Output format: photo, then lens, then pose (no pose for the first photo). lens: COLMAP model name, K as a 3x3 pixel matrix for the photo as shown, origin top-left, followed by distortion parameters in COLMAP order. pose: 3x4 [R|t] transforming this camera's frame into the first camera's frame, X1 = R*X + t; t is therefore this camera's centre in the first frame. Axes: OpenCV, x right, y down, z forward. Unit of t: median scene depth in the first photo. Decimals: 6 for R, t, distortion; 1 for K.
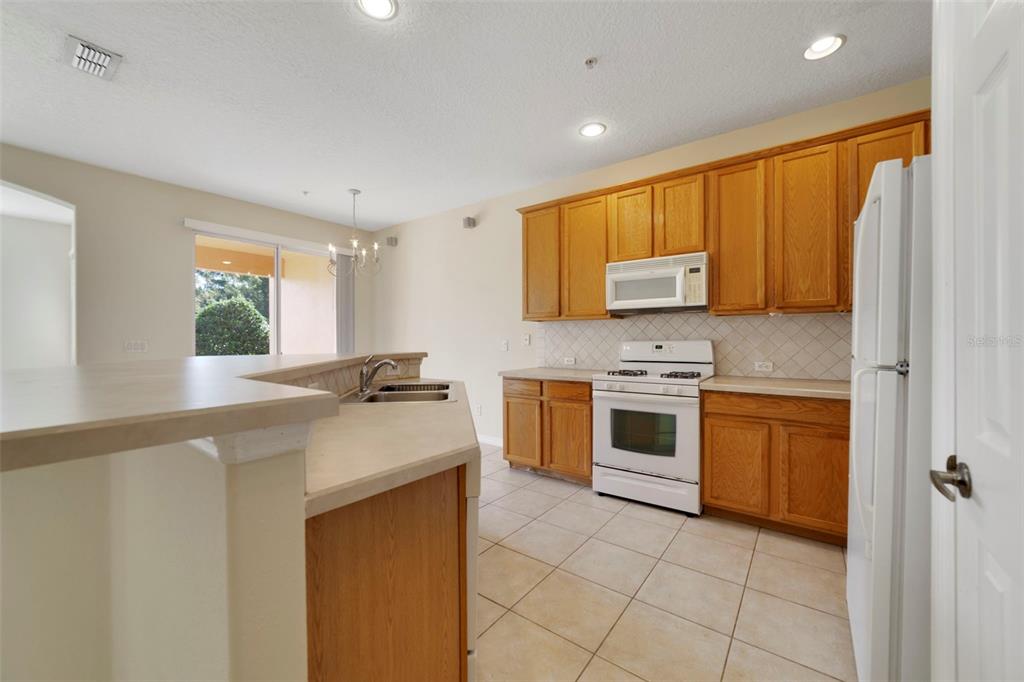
lens RADIAL K [[396.6, 0, 513.7], [0, 396.6, 338.1], [0, 0, 1]] dist [-0.011813, 0.000859]
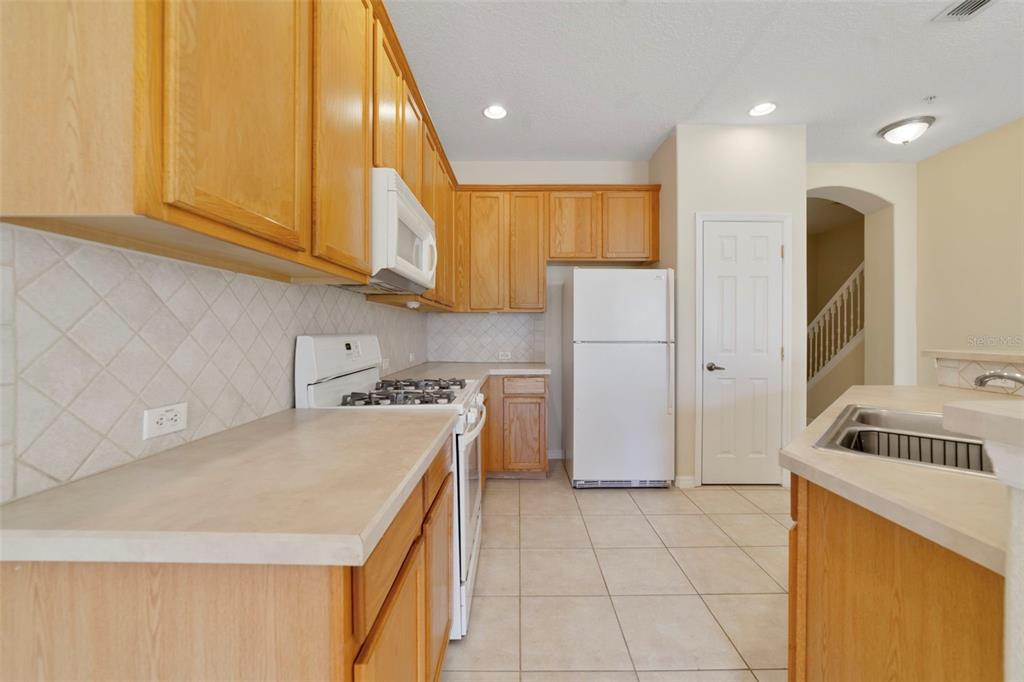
lens RADIAL K [[396.6, 0, 508.6], [0, 396.6, 341.8], [0, 0, 1]] dist [-0.011813, 0.000859]
pose [[-0.578718, -0.016434, 0.815362, -0.224043], [-0.001917, 0.999822, 0.018791, 0.004501], [-0.815526, 0.009311, -0.578646, 1.188313]]
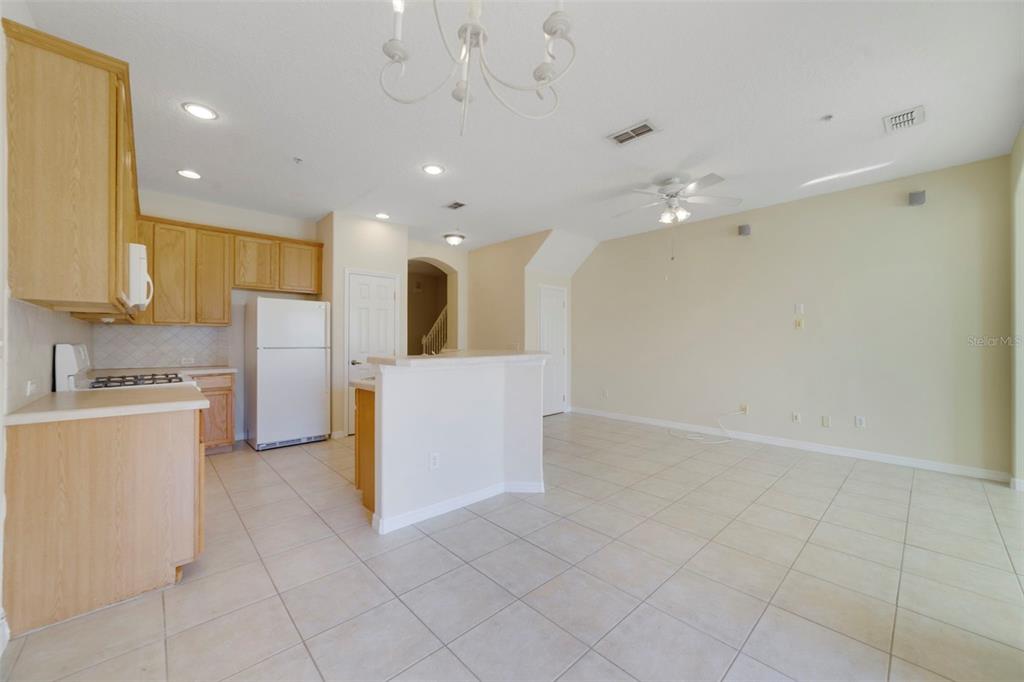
lens RADIAL K [[396.6, 0, 515.4], [0, 396.6, 336.5], [0, 0, 1]] dist [-0.011813, 0.000859]
pose [[-0.984098, 0.004773, 0.177561, -0.642622], [0.001854, 0.999860, -0.016602, 0.006070], [-0.177616, -0.016008, -0.983970, 1.675672]]
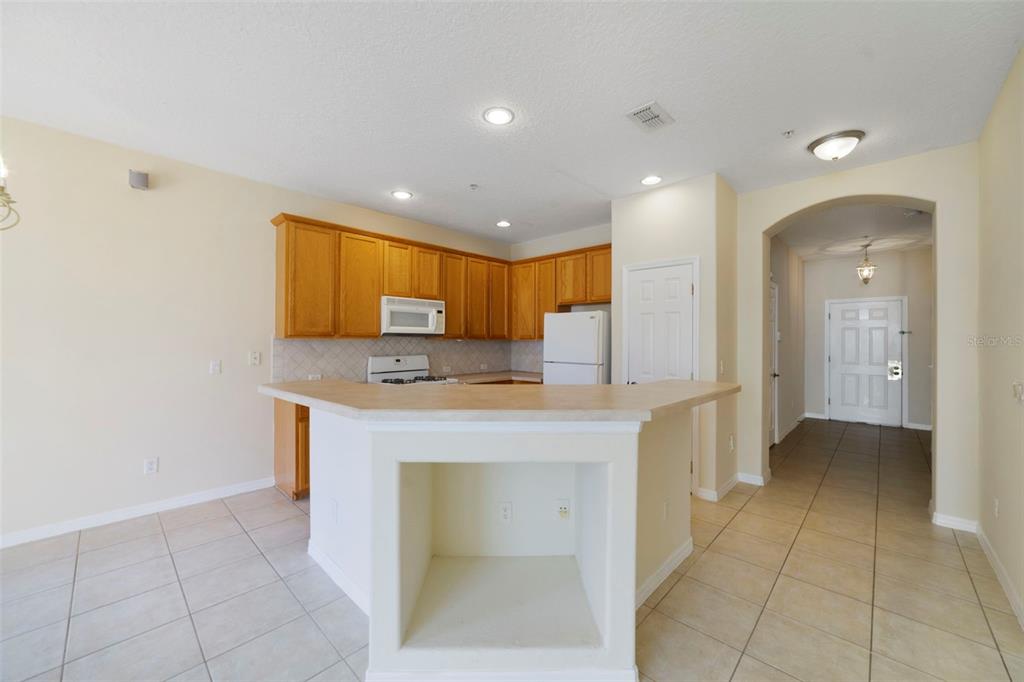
lens RADIAL K [[396.6, 0, 513.5], [0, 396.6, 338.3], [0, 0, 1]] dist [-0.011813, 0.000859]
pose [[0.121632, 0.010975, 0.992515, -0.984572], [-0.008538, 0.999913, -0.010010, -0.046296], [-0.992539, -0.007256, 0.121715, 0.458640]]
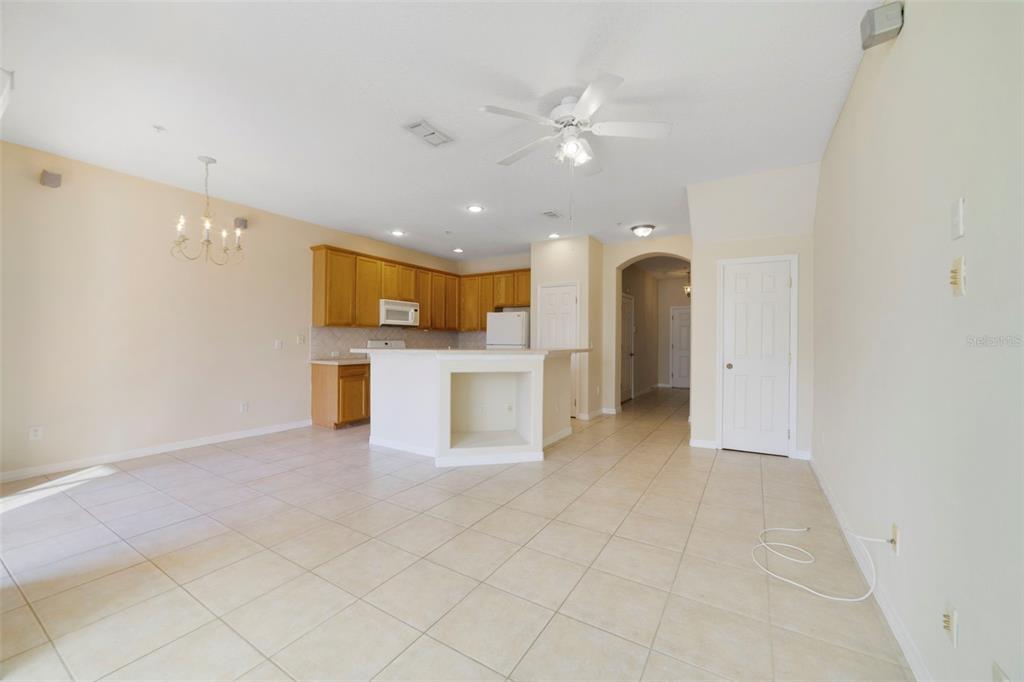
lens RADIAL K [[396.6, 0, 511.8], [0, 396.6, 340.9], [0, 0, 1]] dist [-0.011813, 0.000859]
pose [[-0.084351, 0.000978, 0.996436, -1.718347], [-0.010757, 0.999940, -0.001892, 0.005223], [-0.996378, -0.010879, -0.084336, 0.570618]]
